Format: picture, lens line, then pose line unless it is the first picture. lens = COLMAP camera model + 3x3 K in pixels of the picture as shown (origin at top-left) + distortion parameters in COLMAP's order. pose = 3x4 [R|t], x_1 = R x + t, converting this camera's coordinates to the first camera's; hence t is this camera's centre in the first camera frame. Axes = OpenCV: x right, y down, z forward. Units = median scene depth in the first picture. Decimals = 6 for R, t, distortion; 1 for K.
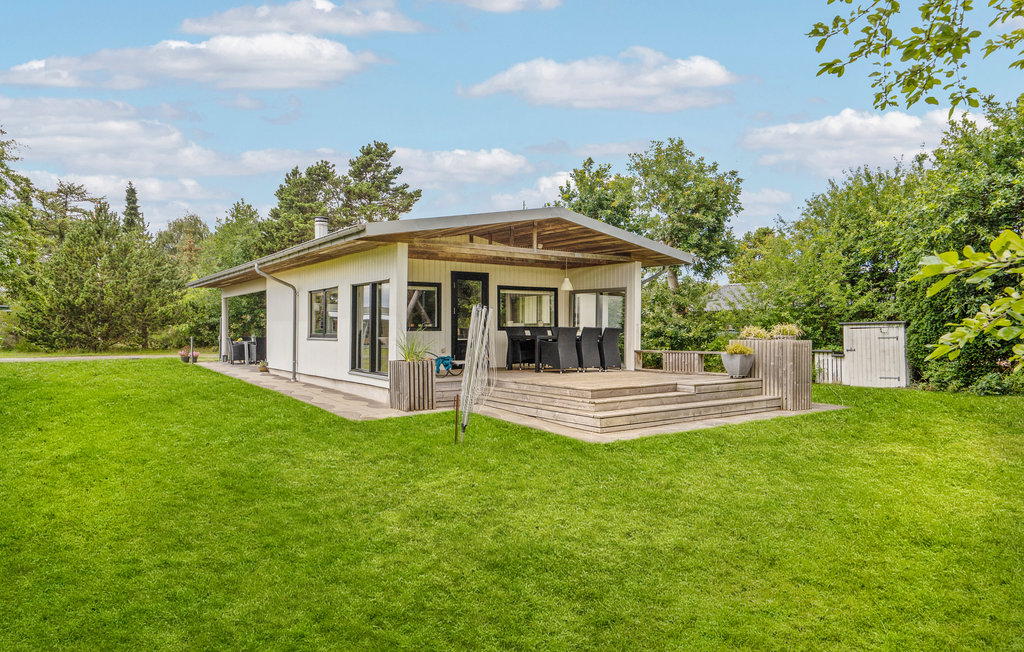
lens RADIAL K [[668.2, 0, 511.4], [0, 668.2, 368.4], [0, 0, 1]] dist [0.001800, 0.002197]
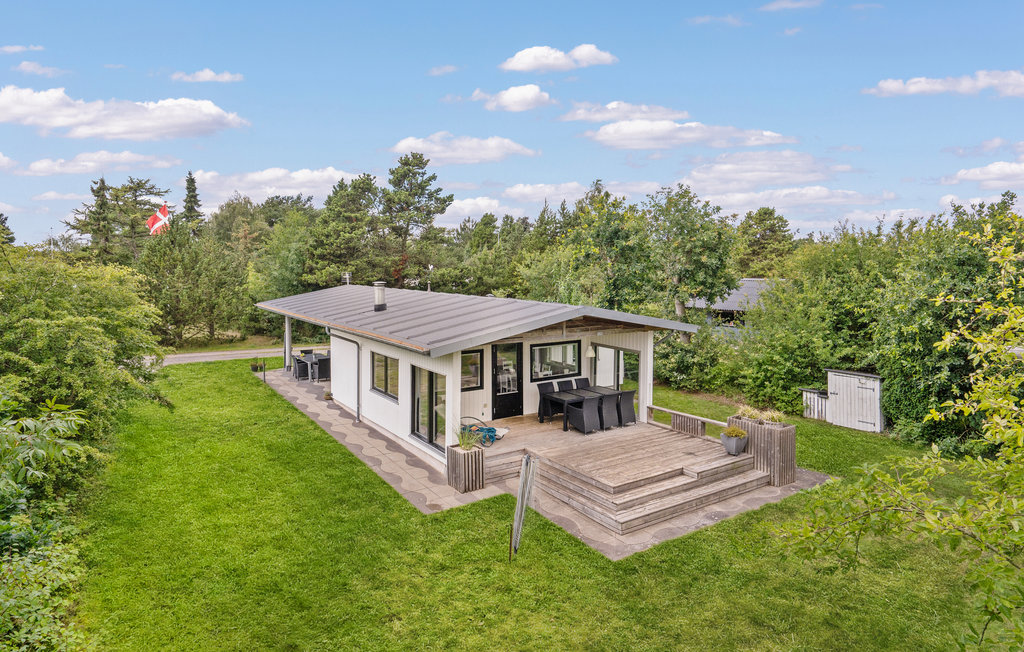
lens RADIAL K [[622.2, 0, 512.0], [0, 622.2, 326.0], [0, 0, 1]] dist [-0.003092, -0.000952]
pose [[0.999703, 0.000000, -0.024380, -0.024641], [0.001041, 0.999088, 0.042697, -0.192194], [0.024358, -0.042710, 0.998791, -0.086564]]
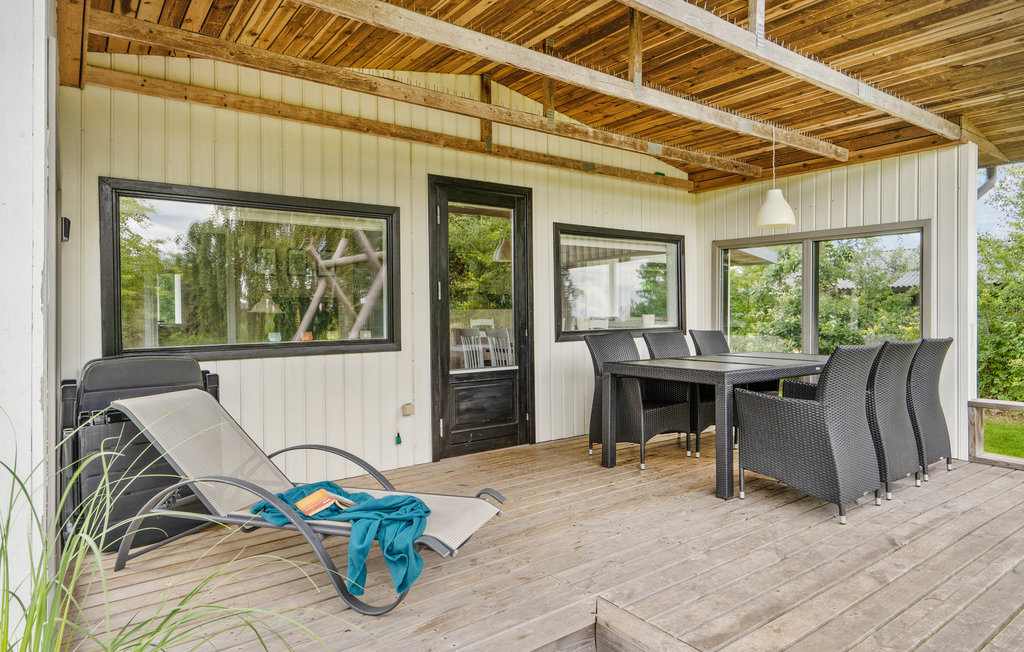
lens RADIAL K [[604.3, 0, 512.0], [0, 604.3, 326.0], [0, 0, 1]] dist [0.003897, 0.001044]
pose [[0.999630, -0.010220, 0.025213, -0.050486], [0.011044, 0.999402, -0.032759, -0.051591], [-0.024863, 0.033025, 0.999145, 0.620718]]
